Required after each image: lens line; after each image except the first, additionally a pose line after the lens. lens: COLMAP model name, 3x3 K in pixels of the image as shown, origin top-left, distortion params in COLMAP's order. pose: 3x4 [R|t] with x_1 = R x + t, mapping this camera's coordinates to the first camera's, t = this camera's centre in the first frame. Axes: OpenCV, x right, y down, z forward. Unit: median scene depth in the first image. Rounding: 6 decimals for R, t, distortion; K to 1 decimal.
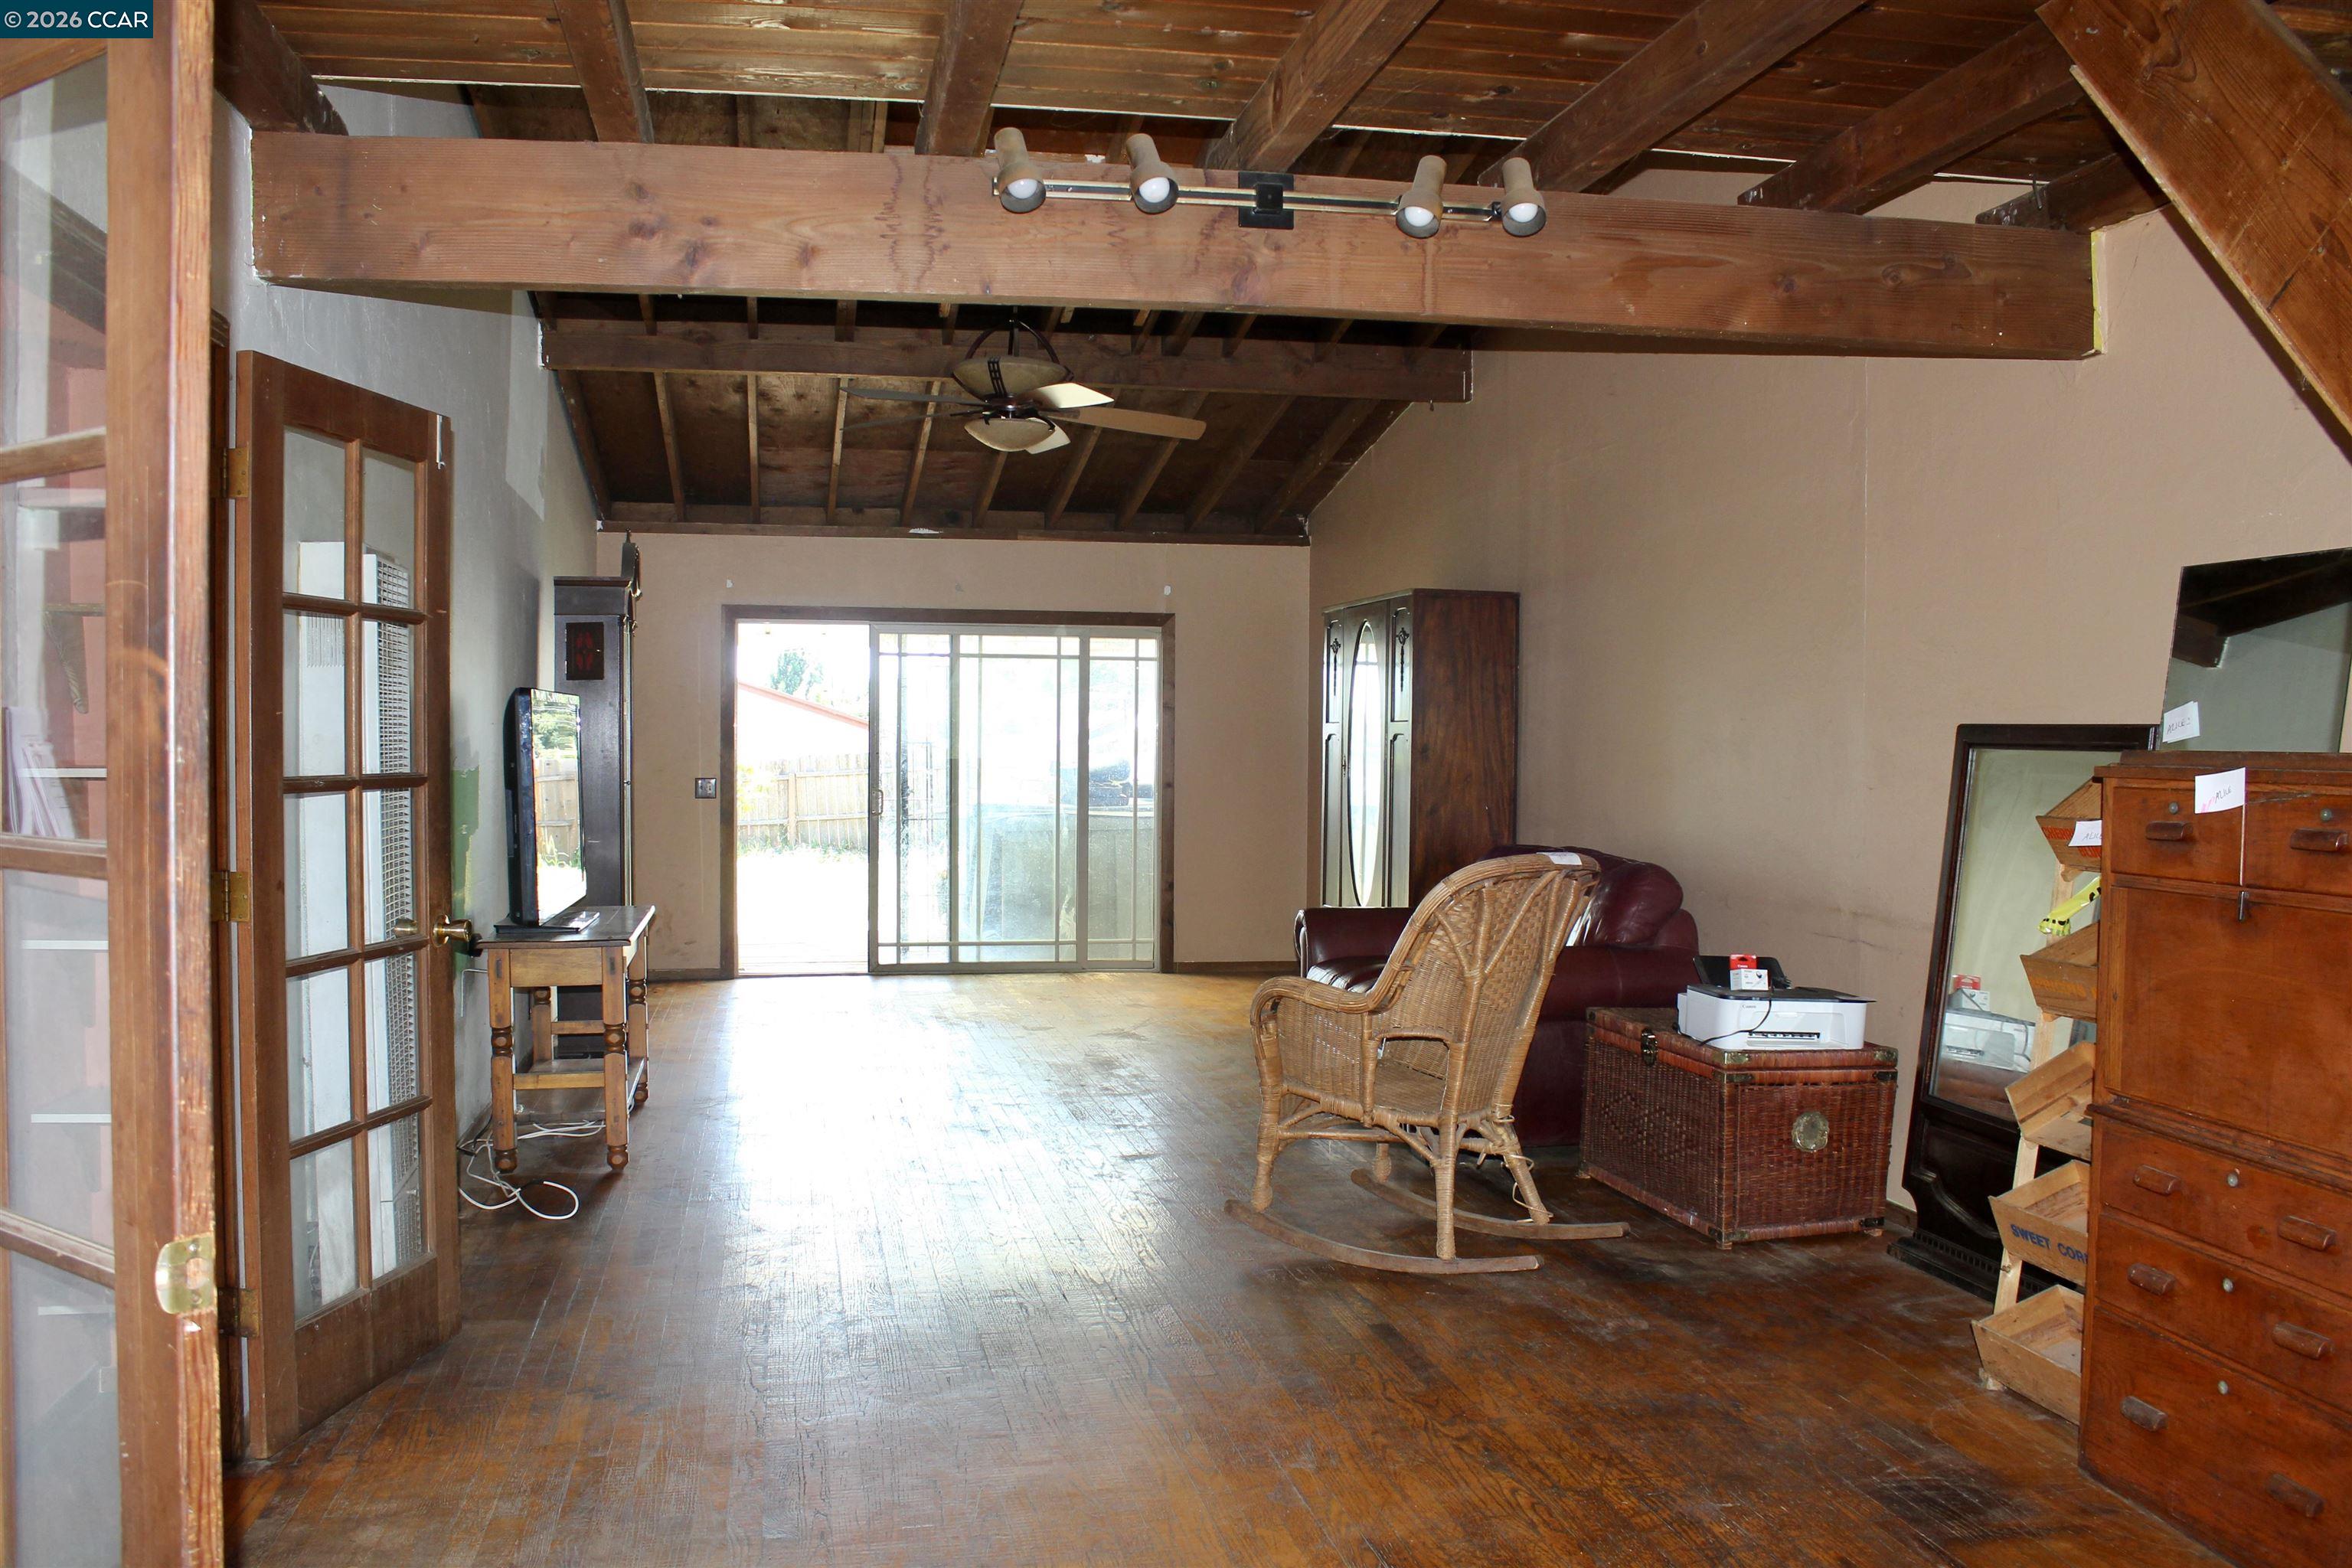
lens RADIAL K [[1948.8, 0, 1160.3], [0, 1948.8, 797.7], [0, 0, 1]] dist [-0.165539, 0.147879]
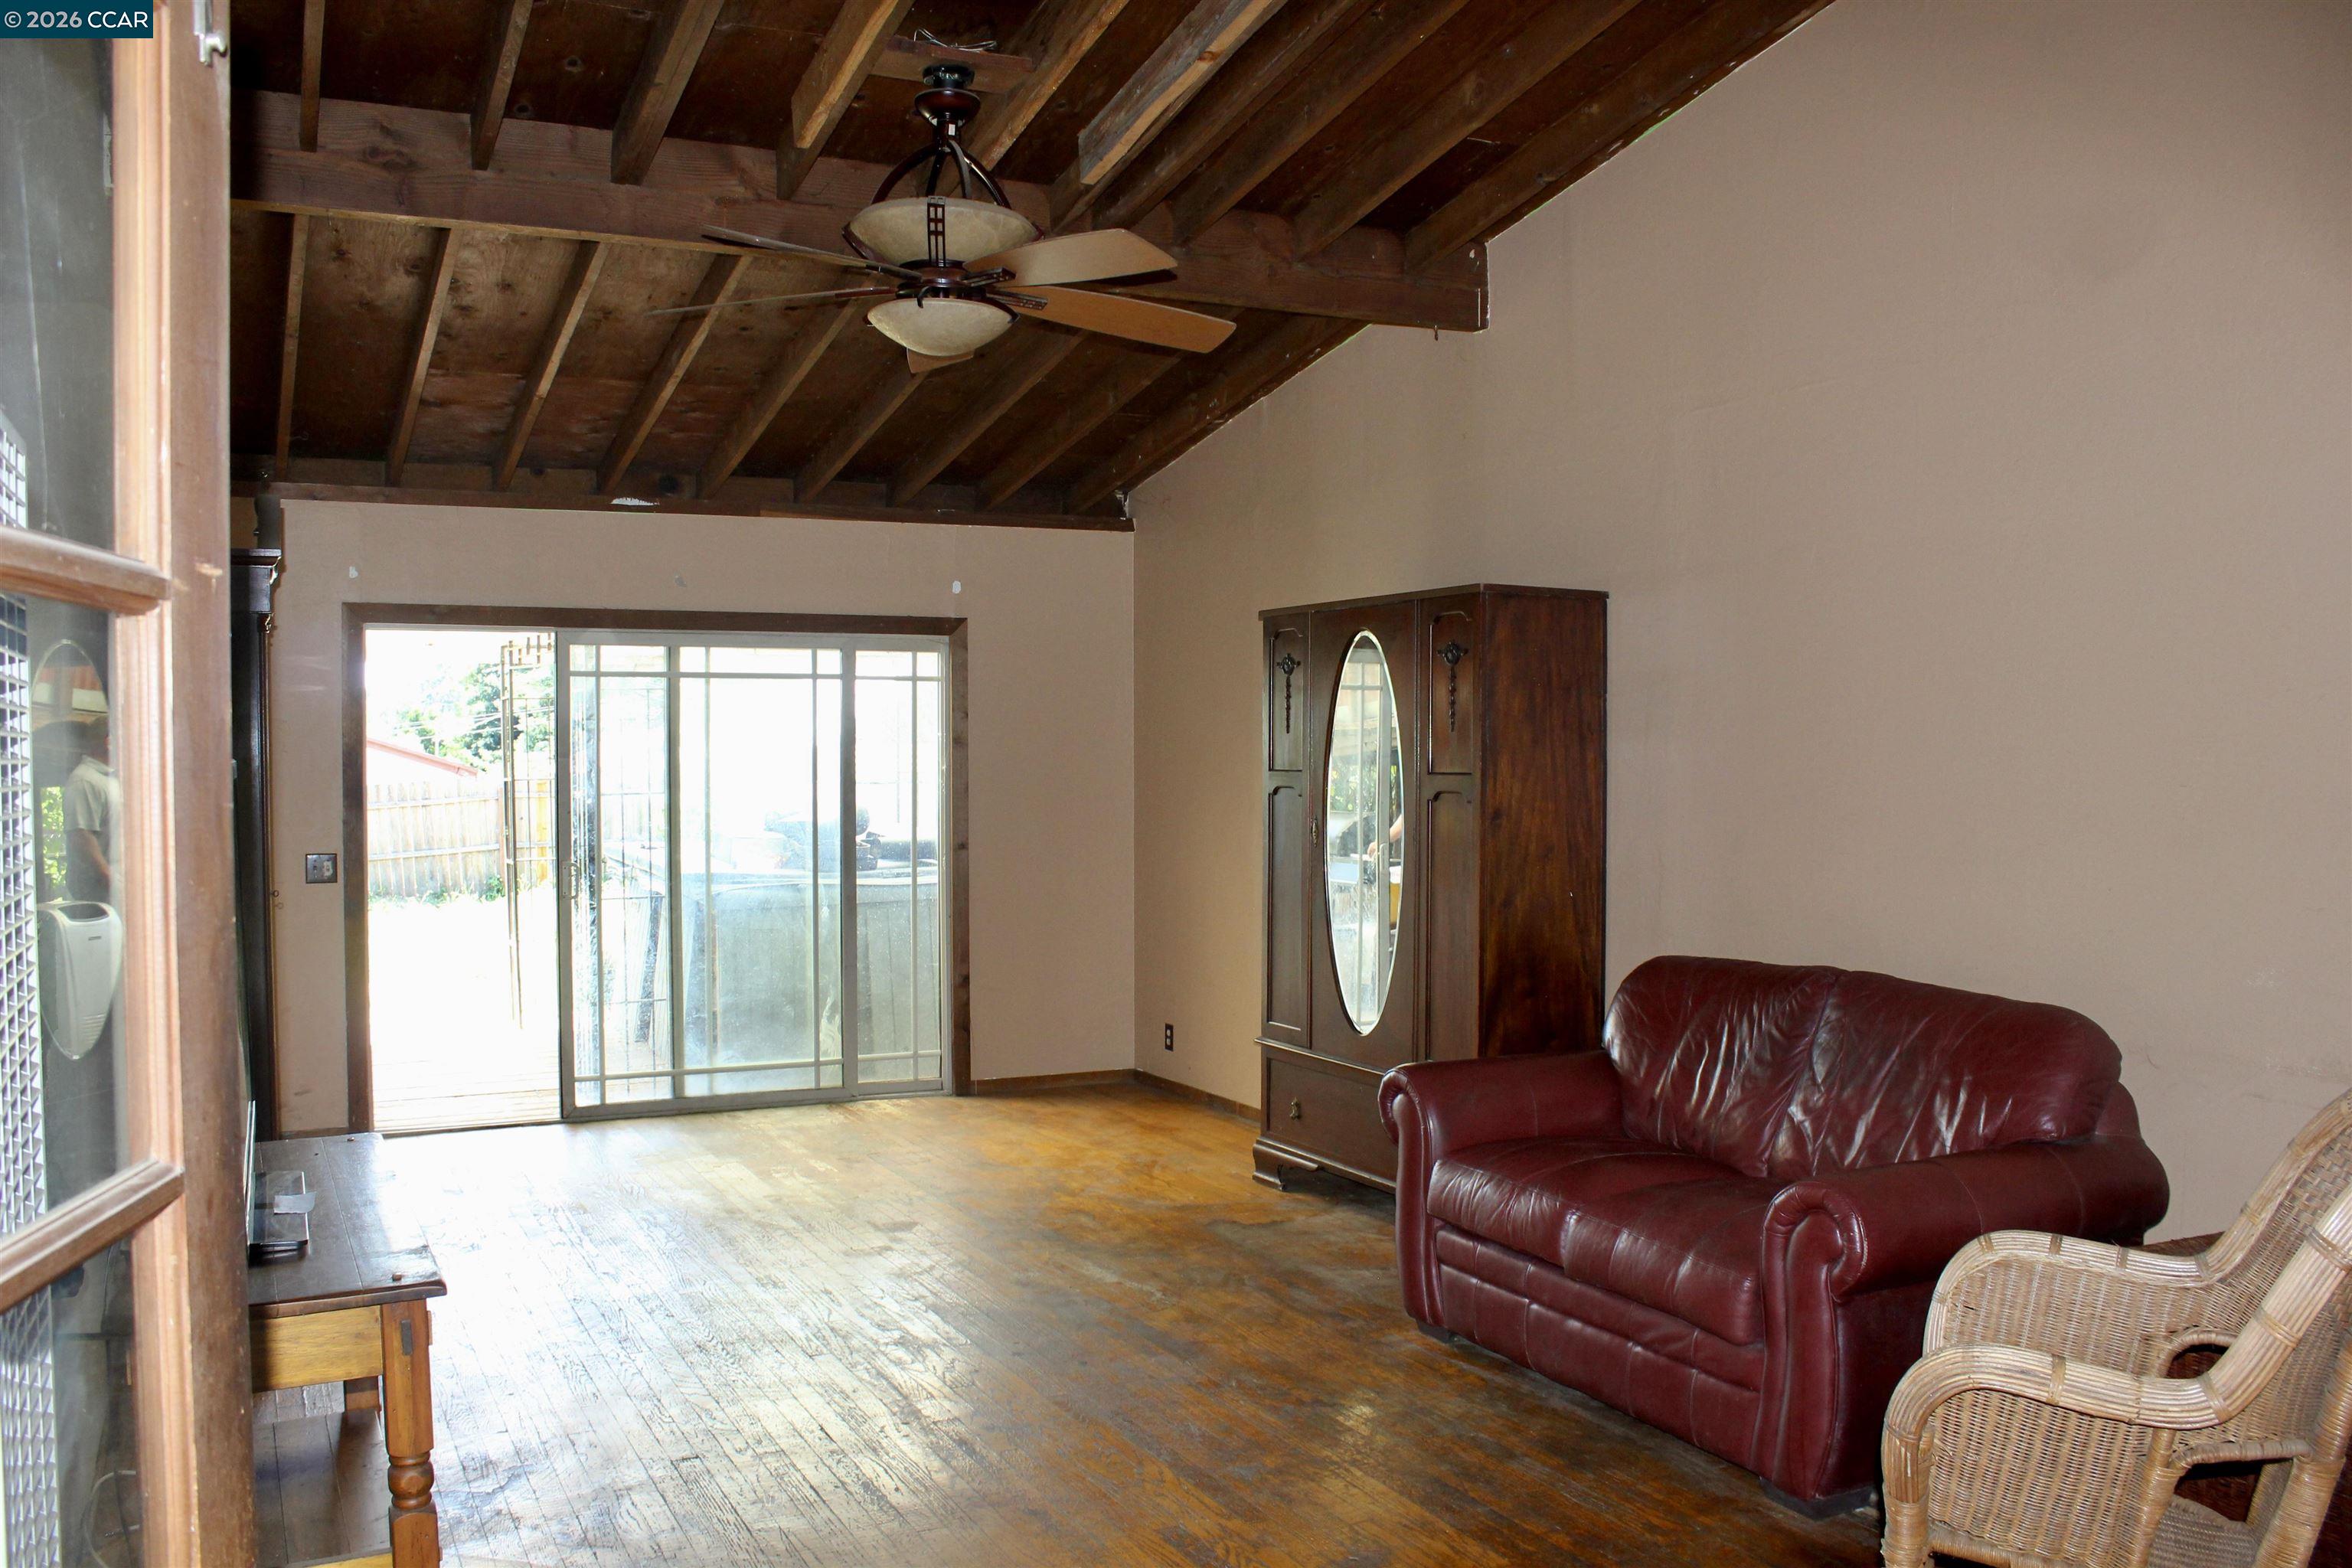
lens RADIAL K [[1948.8, 0, 1160.3], [0, 1948.8, 797.7], [0, 0, 1]] dist [-0.165539, 0.147879]
pose [[0.964838, -0.016734, 0.262312, -0.119212], [0.017813, 0.999840, -0.001735, -0.022978], [-0.262241, 0.006347, 0.964981, 0.259229]]
